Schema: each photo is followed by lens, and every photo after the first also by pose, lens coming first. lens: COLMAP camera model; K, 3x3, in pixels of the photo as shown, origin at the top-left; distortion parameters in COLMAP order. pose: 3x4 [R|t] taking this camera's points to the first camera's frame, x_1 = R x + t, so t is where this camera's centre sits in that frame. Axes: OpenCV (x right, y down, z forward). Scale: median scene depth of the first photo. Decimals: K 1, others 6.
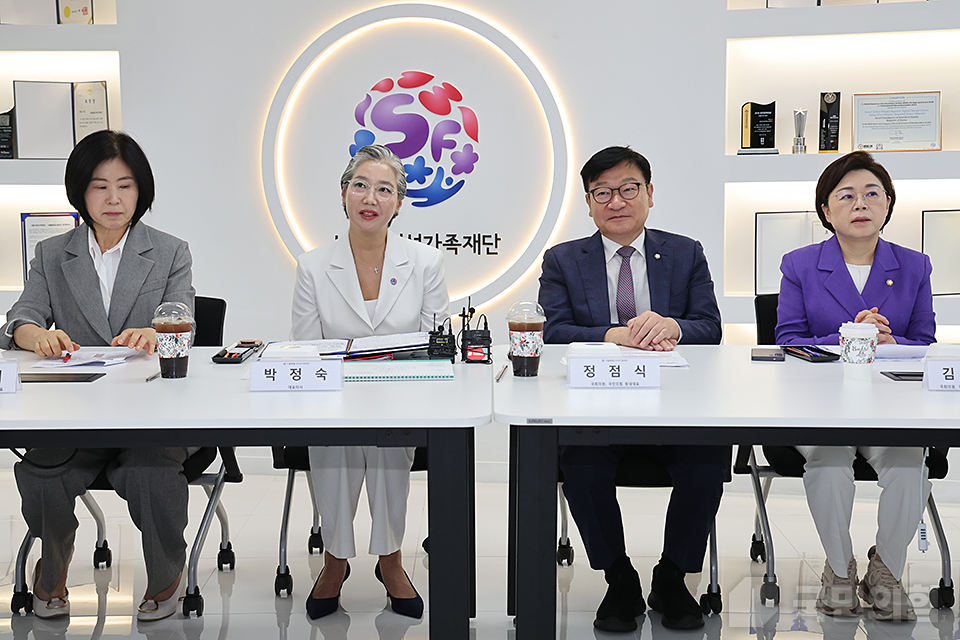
lens RADIAL K [[1558.9, 0, 480.0], [0, 1558.9, 320.0], [0, 0, 1]] dist [0.236905, -0.054623]
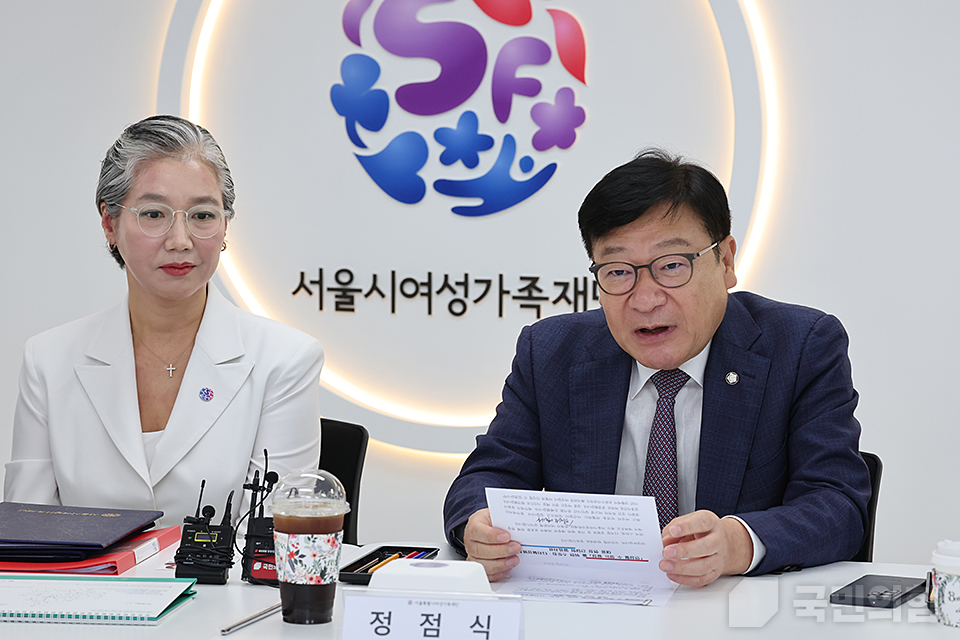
lens RADIAL K [[3587.9, 0, 480.0], [0, 3587.9, 320.0], [0, 0, 1]] dist [0.296665, 1.578903]
pose [[0.978259, 0.027448, -0.205564, 0.198012], [-0.030106, 0.999498, -0.009817, -0.031707], [0.205191, 0.015792, 0.978595, -0.069268]]
